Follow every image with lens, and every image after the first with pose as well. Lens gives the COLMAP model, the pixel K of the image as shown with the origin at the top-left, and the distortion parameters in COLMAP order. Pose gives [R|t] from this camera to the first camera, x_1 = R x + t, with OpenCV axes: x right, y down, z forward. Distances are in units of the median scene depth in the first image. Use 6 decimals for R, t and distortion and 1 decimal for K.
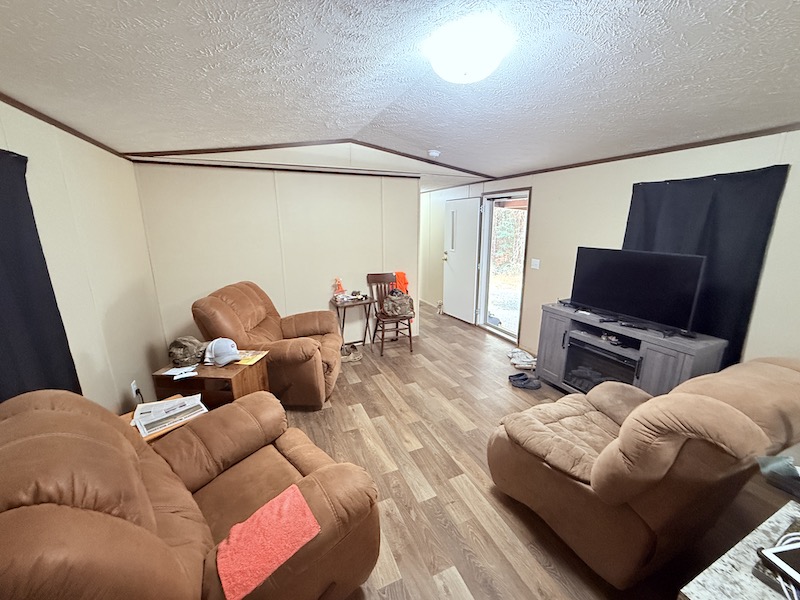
lens RADIAL K [[320.5, 0, 398.5], [0, 320.5, 297.4], [0, 0, 1]] dist [0.000264, 0.000054]
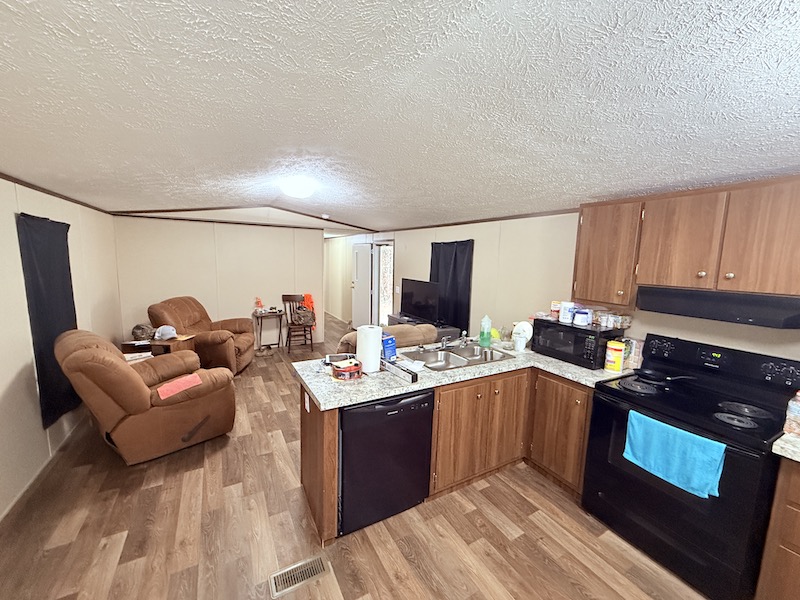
lens RADIAL K [[320.5, 0, 398.5], [0, 320.5, 297.4], [0, 0, 1]] dist [0.000264, 0.000054]
pose [[0.993779, 0.018368, 0.109846, 0.365938], [-0.007039, 0.994693, -0.102644, 0.112976], [-0.111148, 0.101232, 0.988634, -0.632993]]
